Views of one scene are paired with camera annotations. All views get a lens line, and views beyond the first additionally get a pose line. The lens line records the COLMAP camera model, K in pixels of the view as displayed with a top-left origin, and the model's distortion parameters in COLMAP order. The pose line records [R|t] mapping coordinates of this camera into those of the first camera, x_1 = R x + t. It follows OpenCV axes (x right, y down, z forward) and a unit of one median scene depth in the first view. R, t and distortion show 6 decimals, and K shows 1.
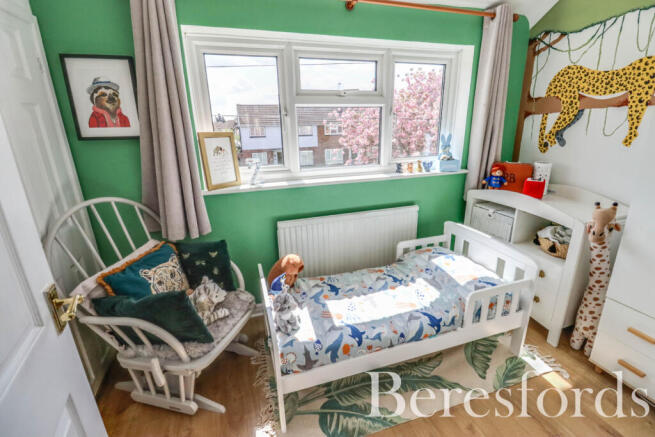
lens RADIAL K [[303.8, 0, 334.3], [0, 303.8, 218.8], [0, 0, 1]] dist [0.002164, -0.016824]
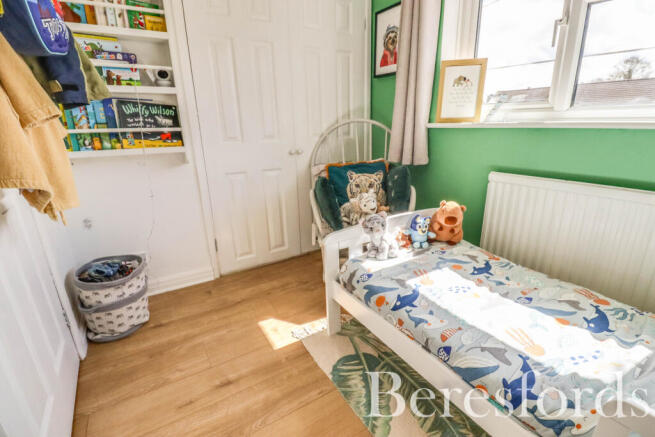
lens RADIAL K [[303.8, 0, 334.3], [0, 303.8, 218.8], [0, 0, 1]] dist [0.002164, -0.016824]
pose [[0.237496, 0.304737, -0.922351, 0.611463], [-0.280164, 0.930657, 0.235342, 0.067627], [0.930110, 0.202517, 0.306404, 0.541683]]
